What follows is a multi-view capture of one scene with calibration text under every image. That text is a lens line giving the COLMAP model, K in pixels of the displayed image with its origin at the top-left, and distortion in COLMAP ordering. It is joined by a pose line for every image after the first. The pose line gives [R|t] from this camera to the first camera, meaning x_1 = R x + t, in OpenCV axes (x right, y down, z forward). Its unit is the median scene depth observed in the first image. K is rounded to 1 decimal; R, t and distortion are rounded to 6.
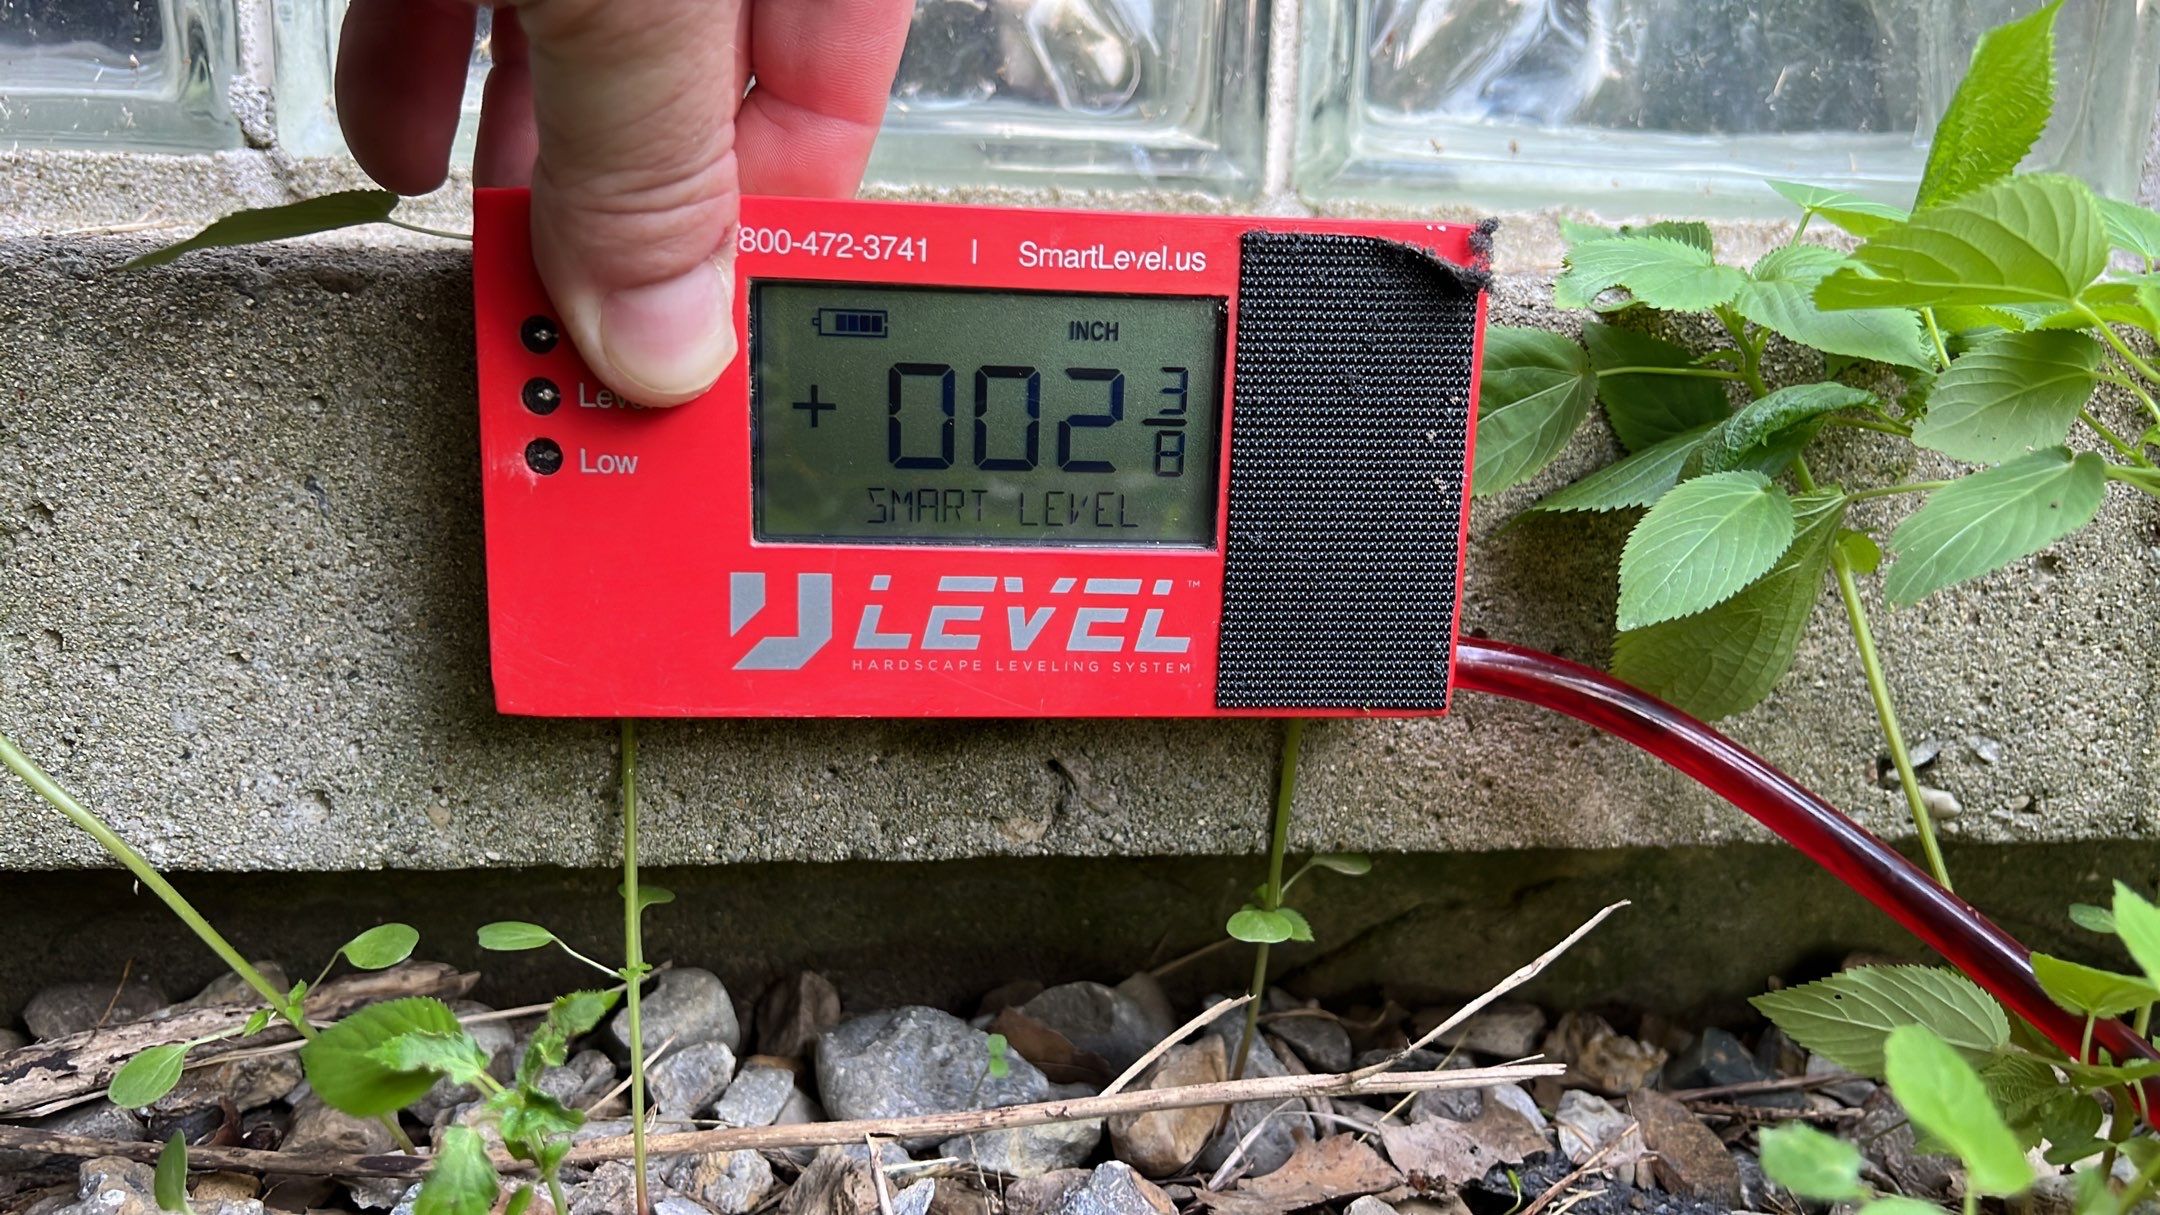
lens RADIAL K [[1583.6, 0, 1079.4], [0, 1583.6, 624.7], [0, 0, 1]] dist [0.088272, -0.019985]
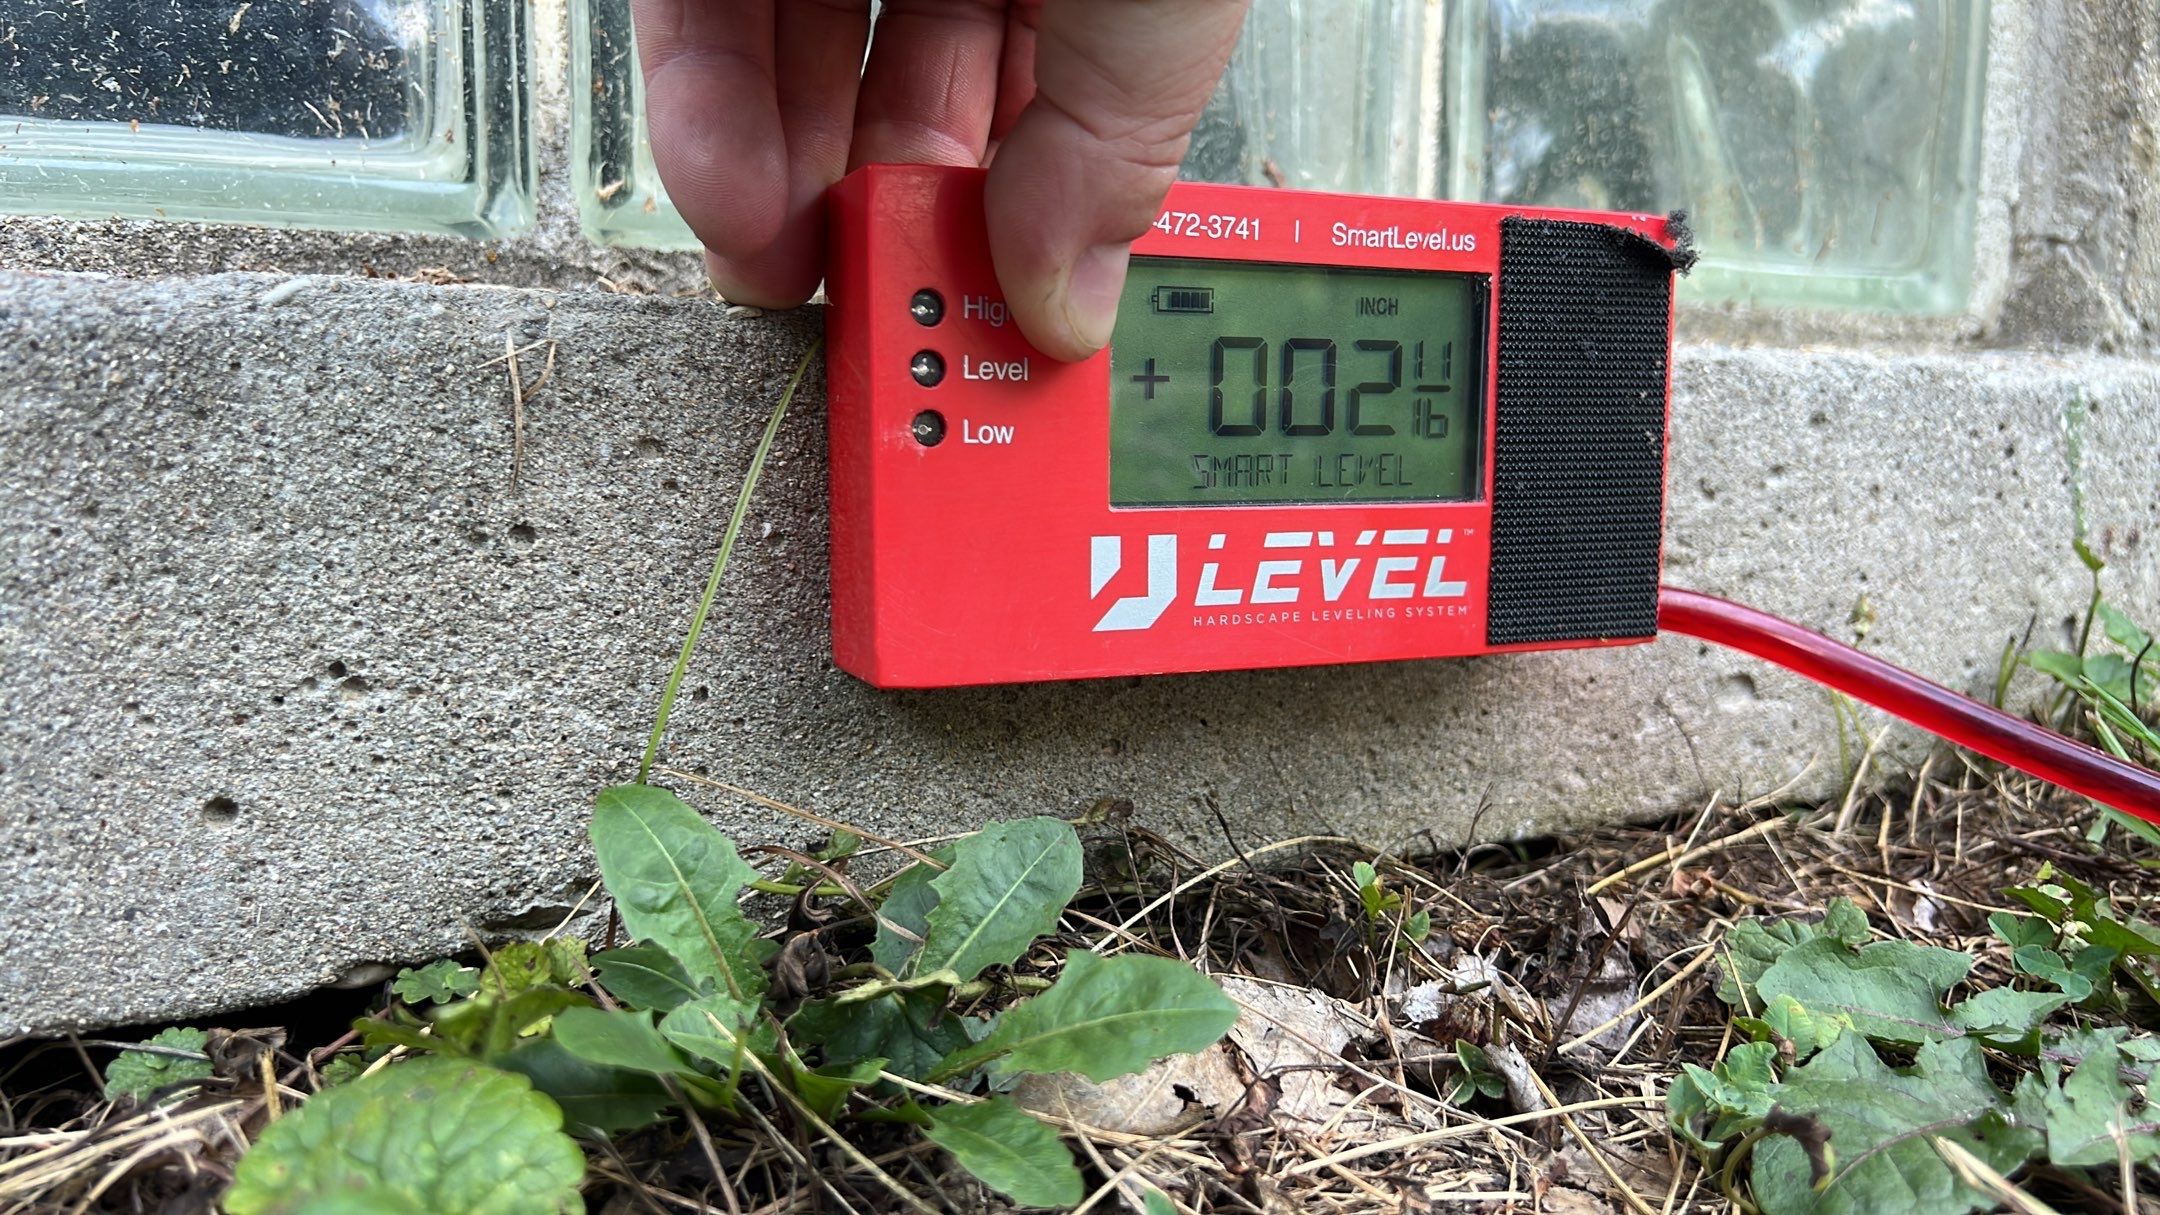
lens RADIAL K [[1583.6, 0, 1088.5], [0, 1583.6, 627.9], [0, 0, 1]] dist [0.088272, -0.019985]
pose [[0.957791, -0.064504, 0.280135, -0.504950], [0.089271, 0.993061, -0.076559, 0.103605], [-0.273252, 0.098336, 0.956903, 0.012116]]
